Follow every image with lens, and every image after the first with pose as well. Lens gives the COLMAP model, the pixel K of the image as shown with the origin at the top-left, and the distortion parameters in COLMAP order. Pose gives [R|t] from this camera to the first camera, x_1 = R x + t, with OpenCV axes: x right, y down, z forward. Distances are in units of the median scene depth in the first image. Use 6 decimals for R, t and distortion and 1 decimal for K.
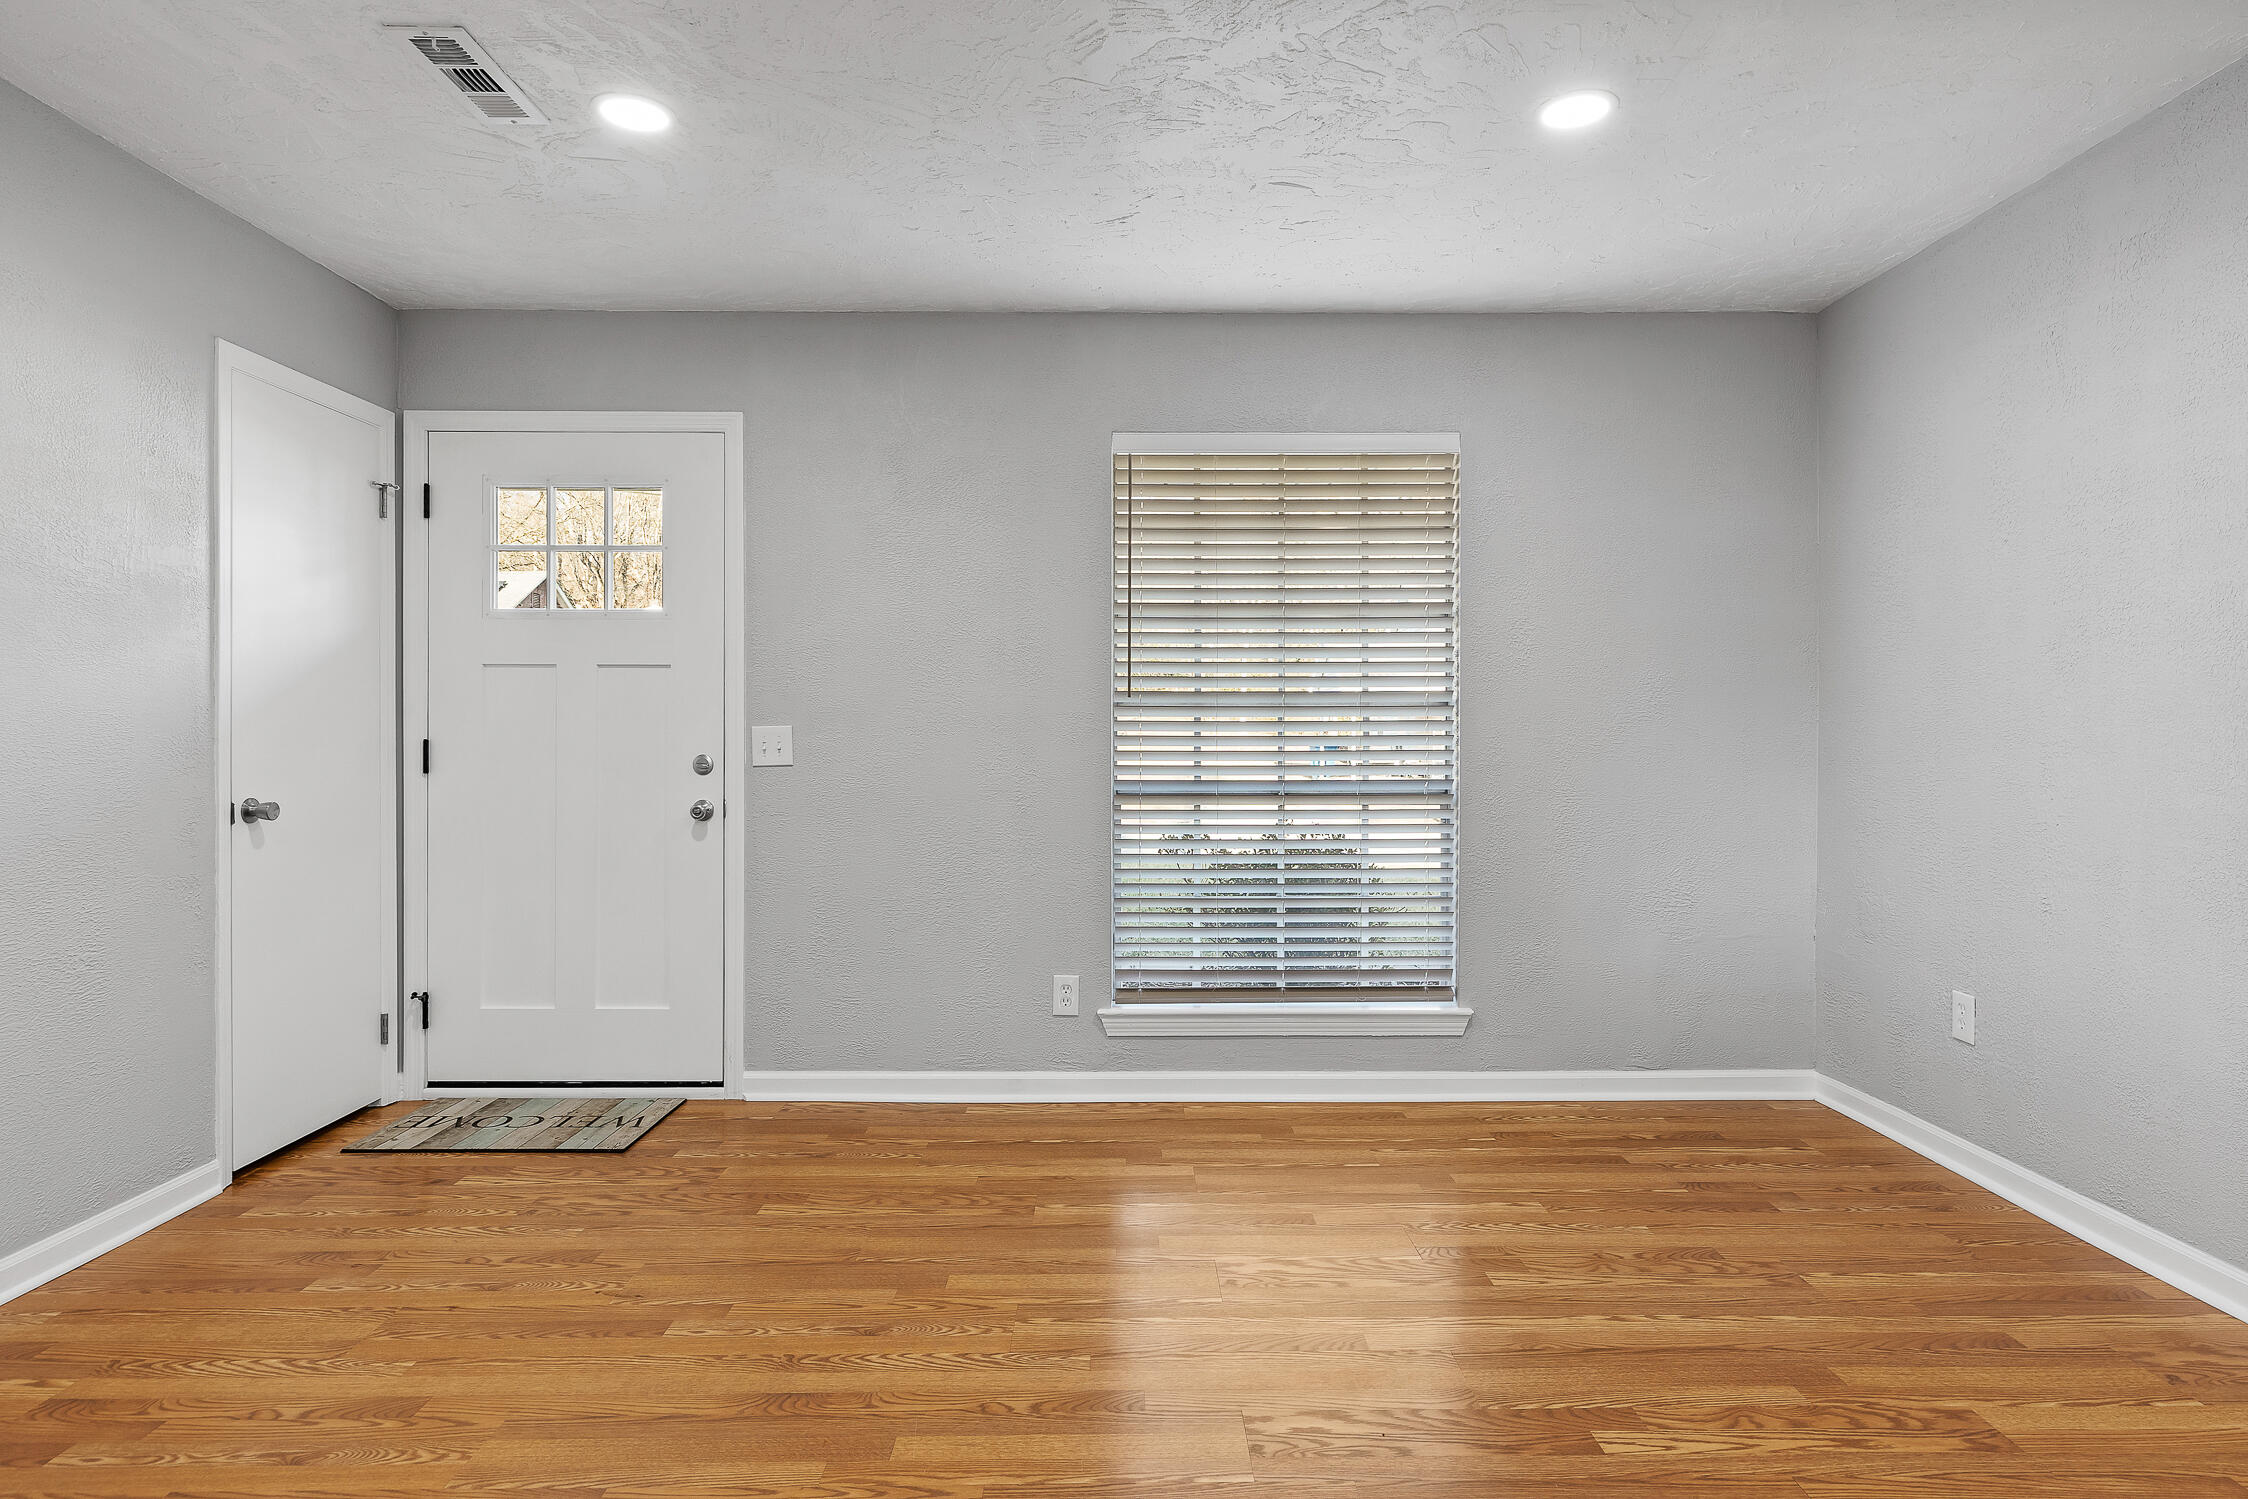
lens RADIAL K [[1203.0, 0, 1129.2], [0, 1203.0, 737.8], [0, 0, 1]] dist [-0.000198, 0.000248]
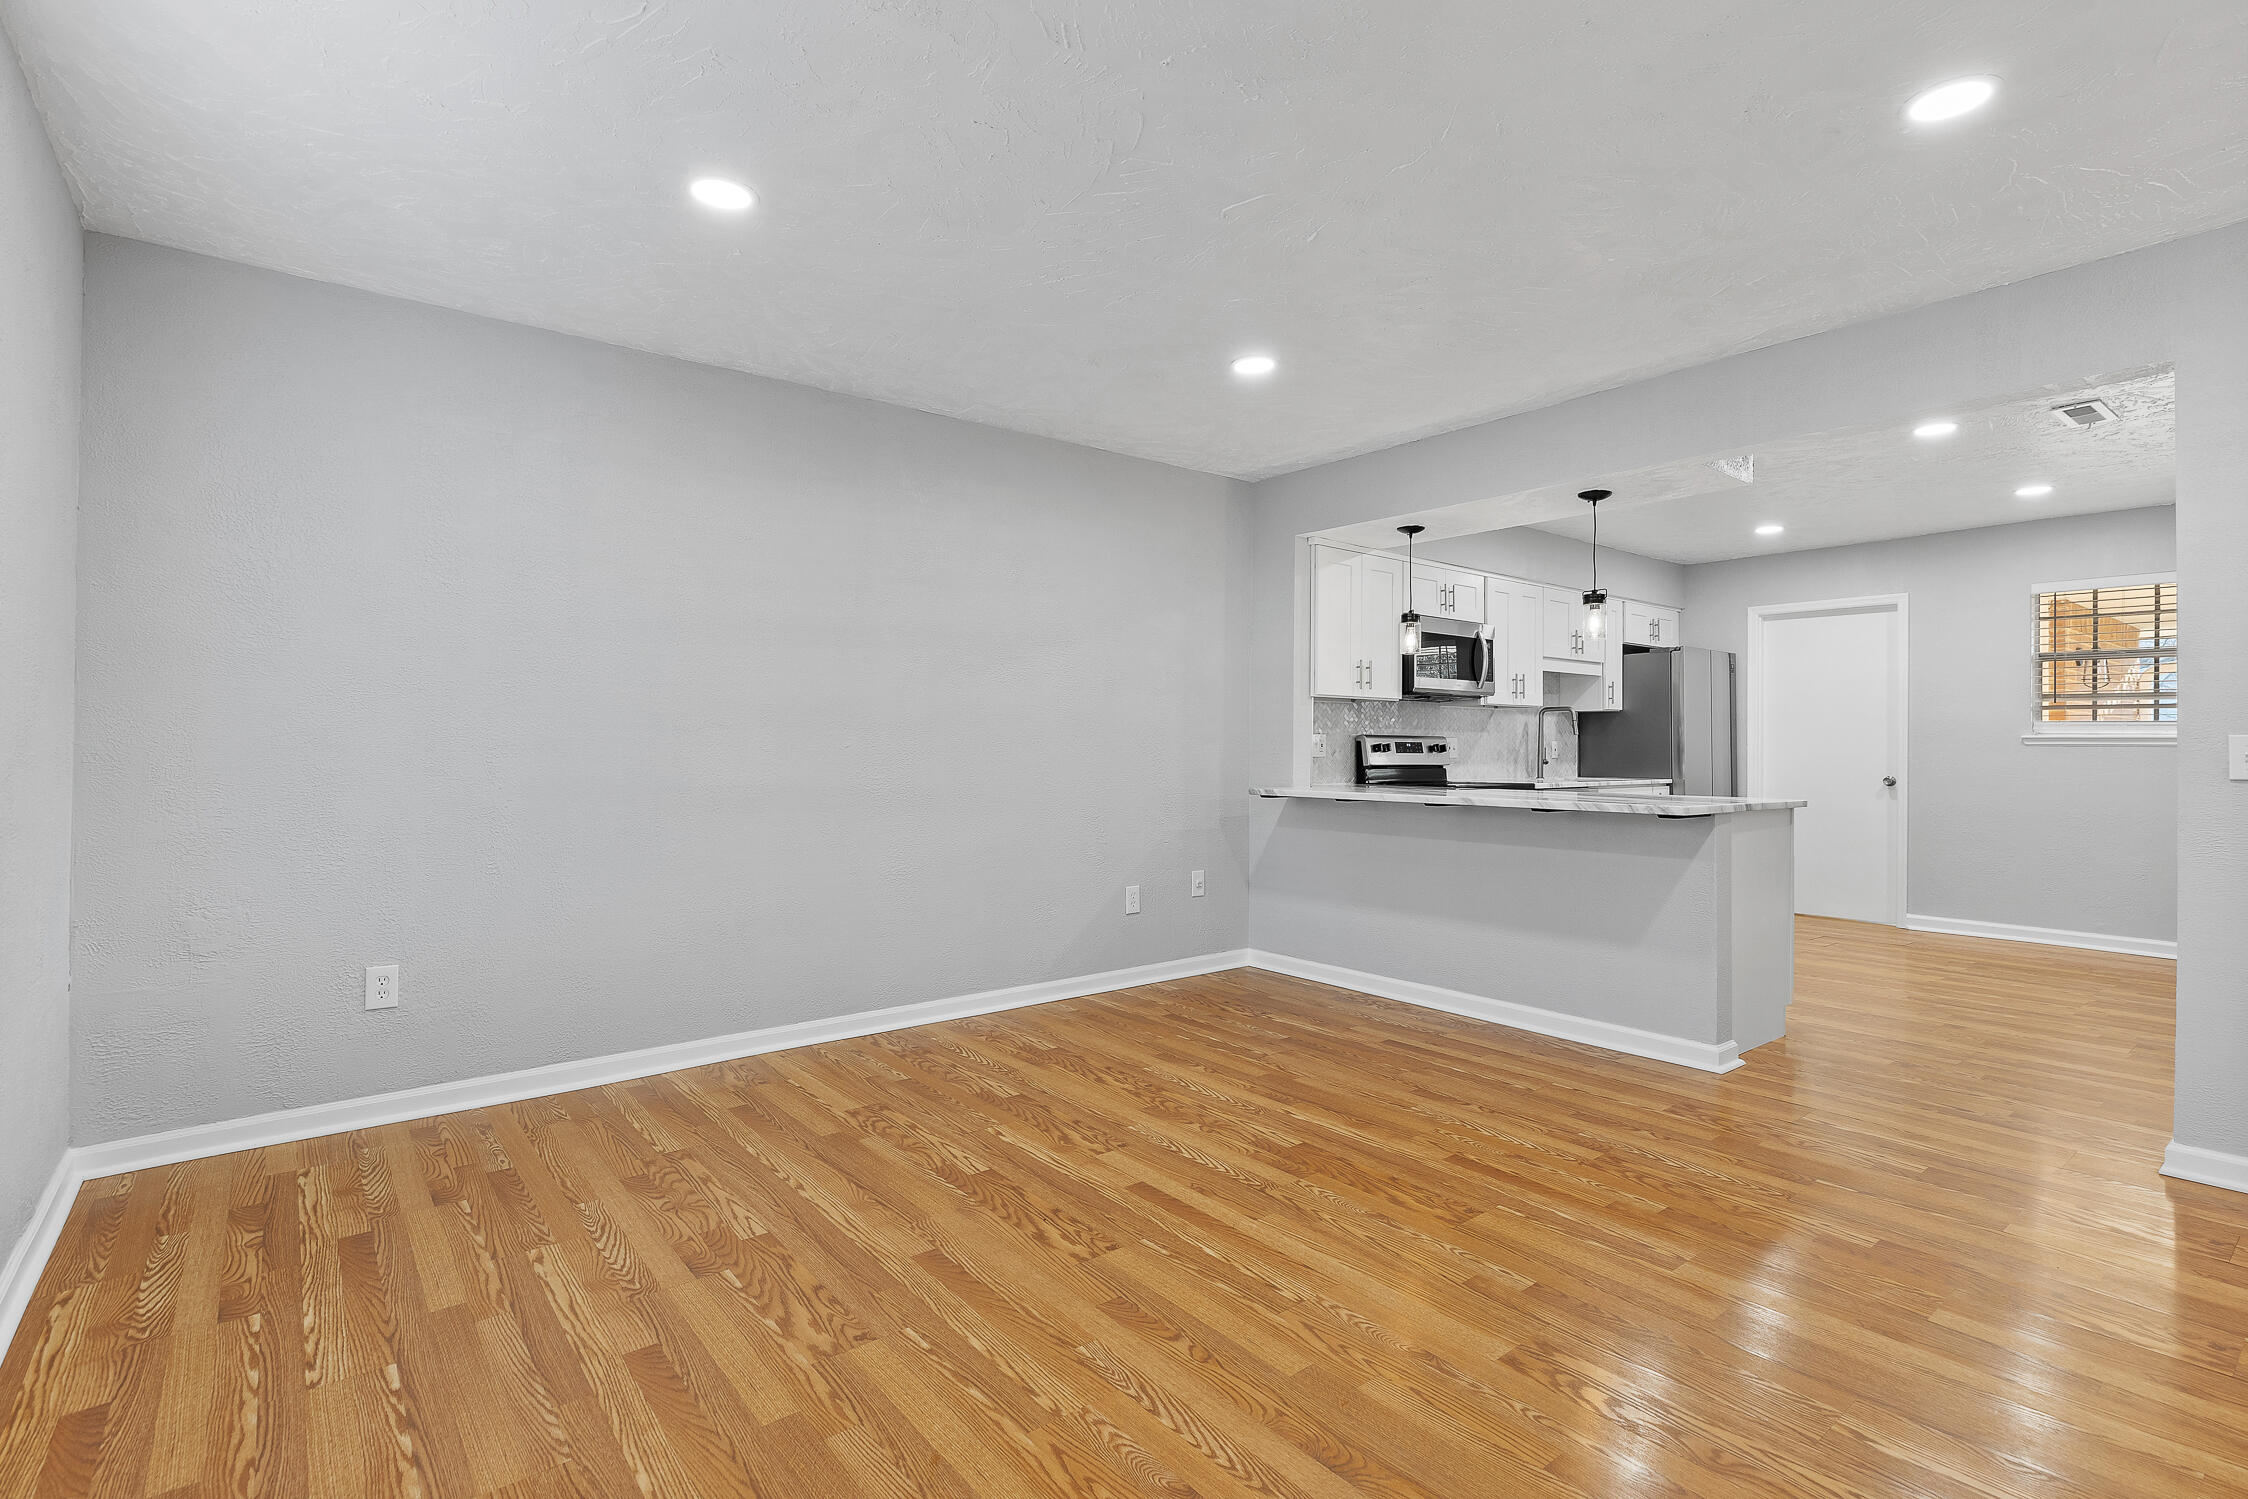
lens RADIAL K [[1072.2, 0, 1132.6], [0, 1072.2, 743.5], [0, 0, 1]] dist [-0.005735, -0.000460]
pose [[-0.620610, -0.000445, 0.784119, -0.527083], [0.000147, 1.000000, 0.000684, 0.001012], [-0.784120, 0.000539, -0.620610, 1.040788]]
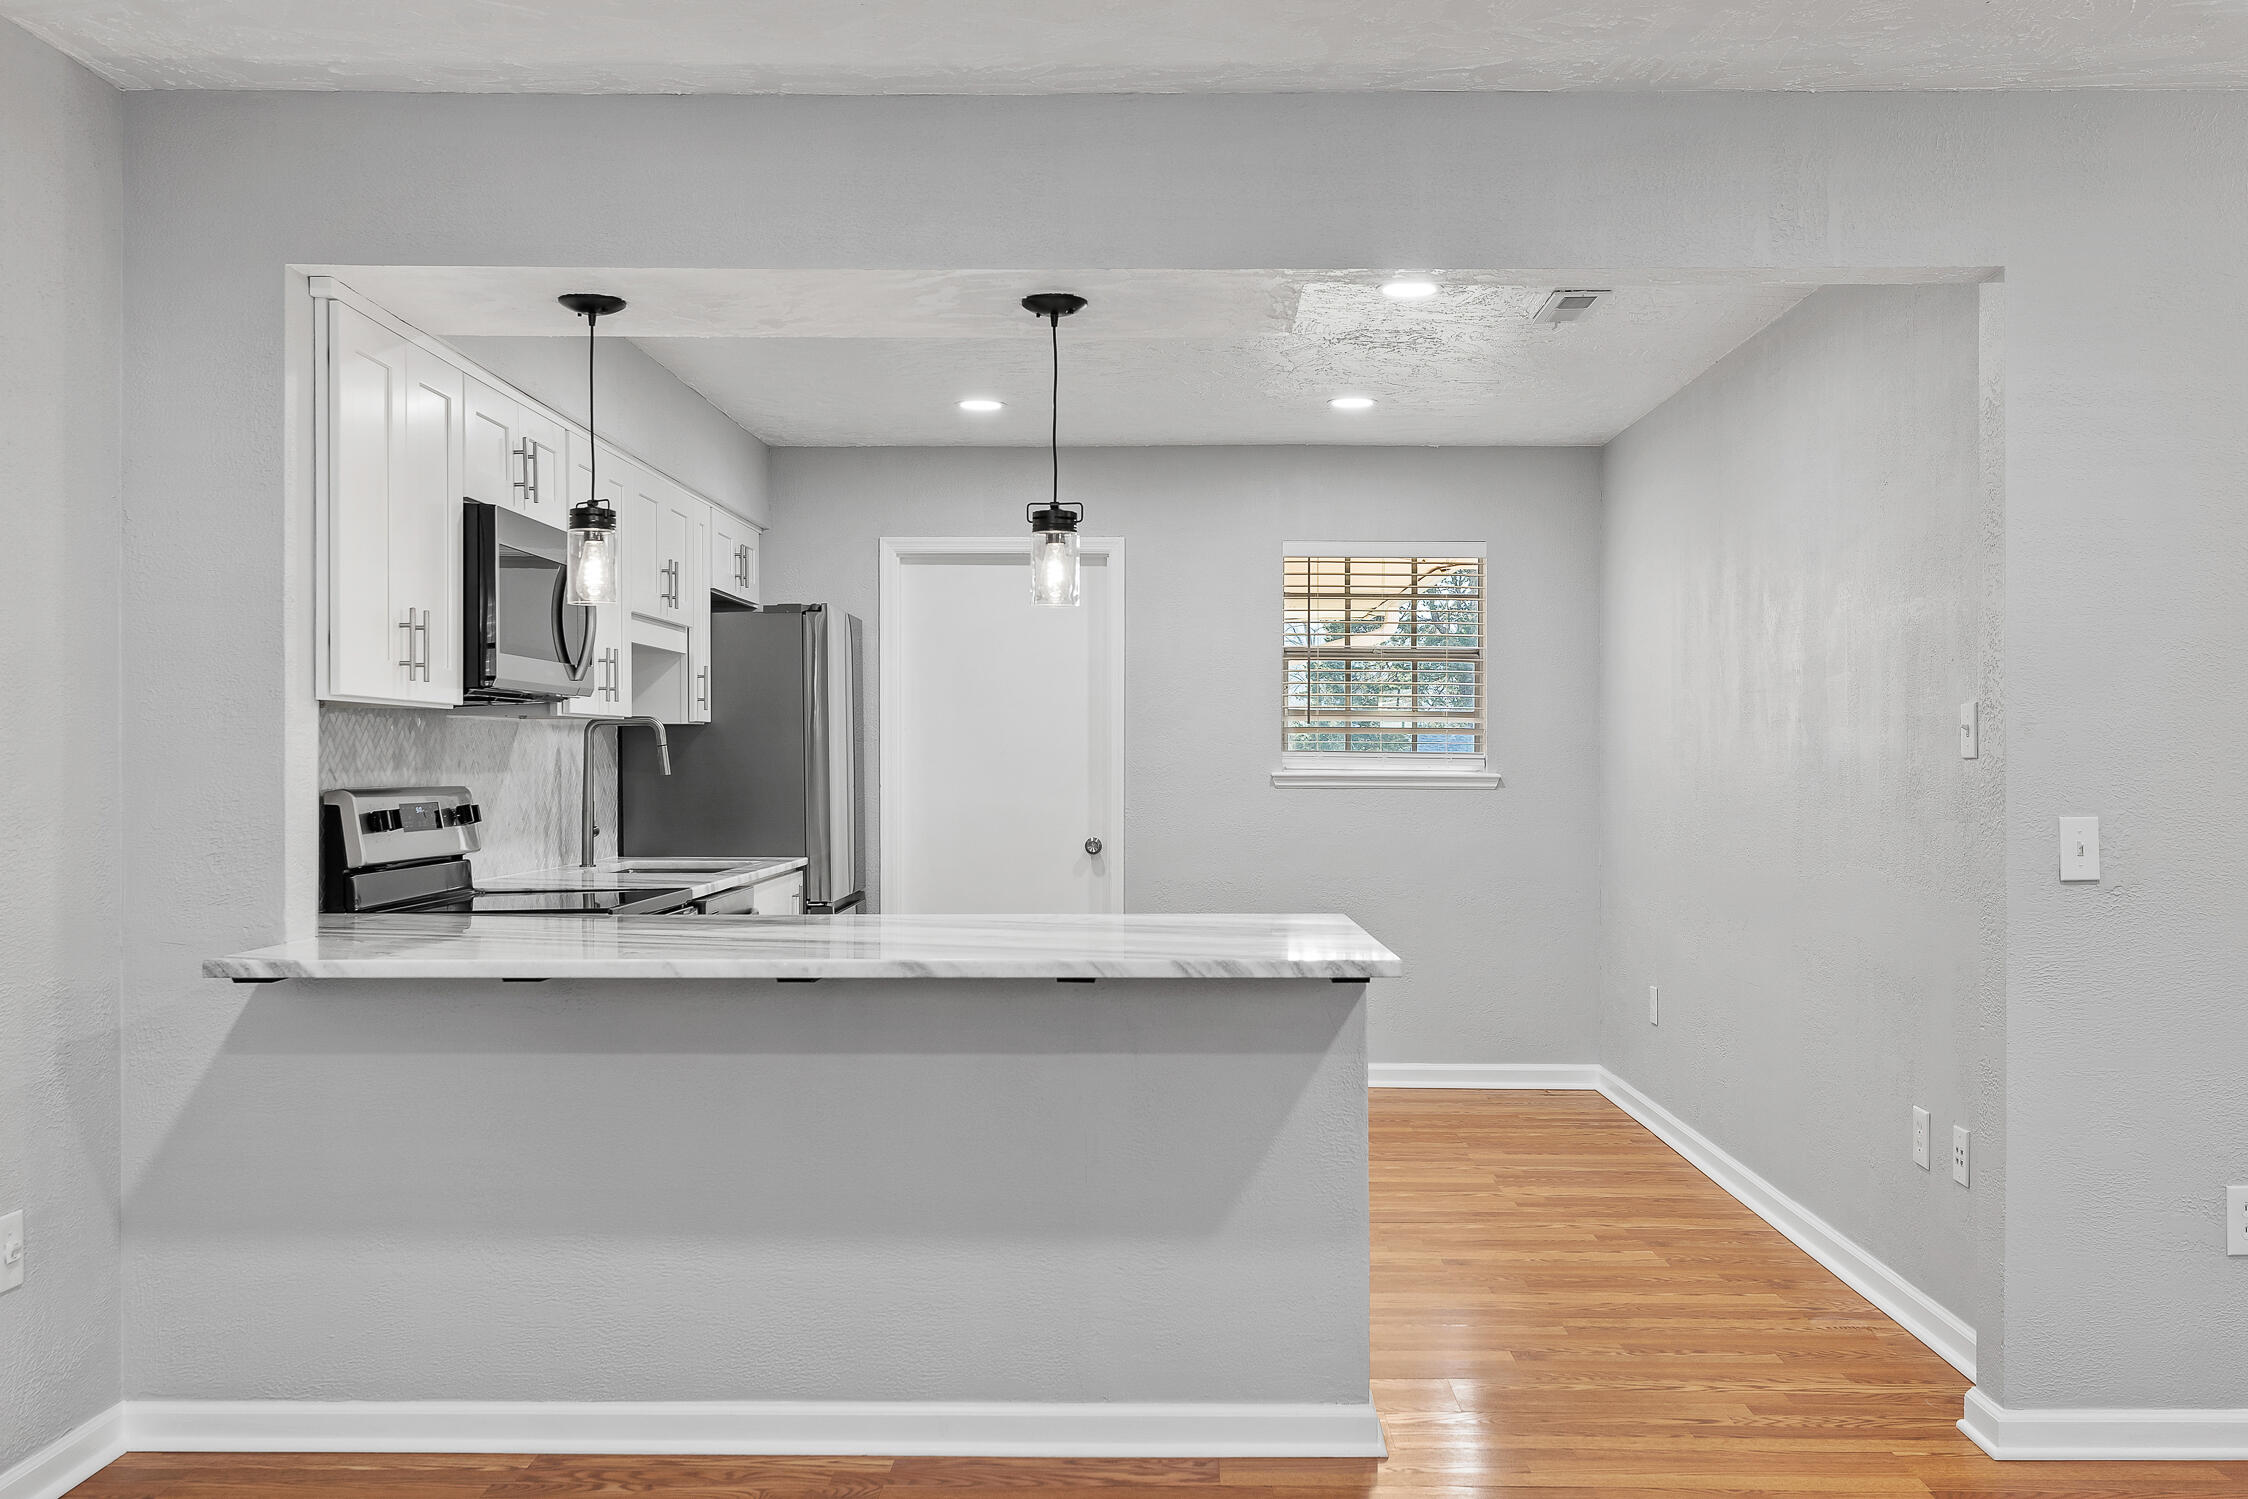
lens RADIAL K [[2014.1, 0, 1154.6], [0, 2014.1, 783.4], [0, 0, 1]] dist [-0.001555, 0.001187]
pose [[-0.999888, -0.002365, 0.014775, 0.084686], [-0.002065, 0.999792, 0.020284, -0.046028], [-0.014820, 0.020252, -0.999685, 0.966742]]
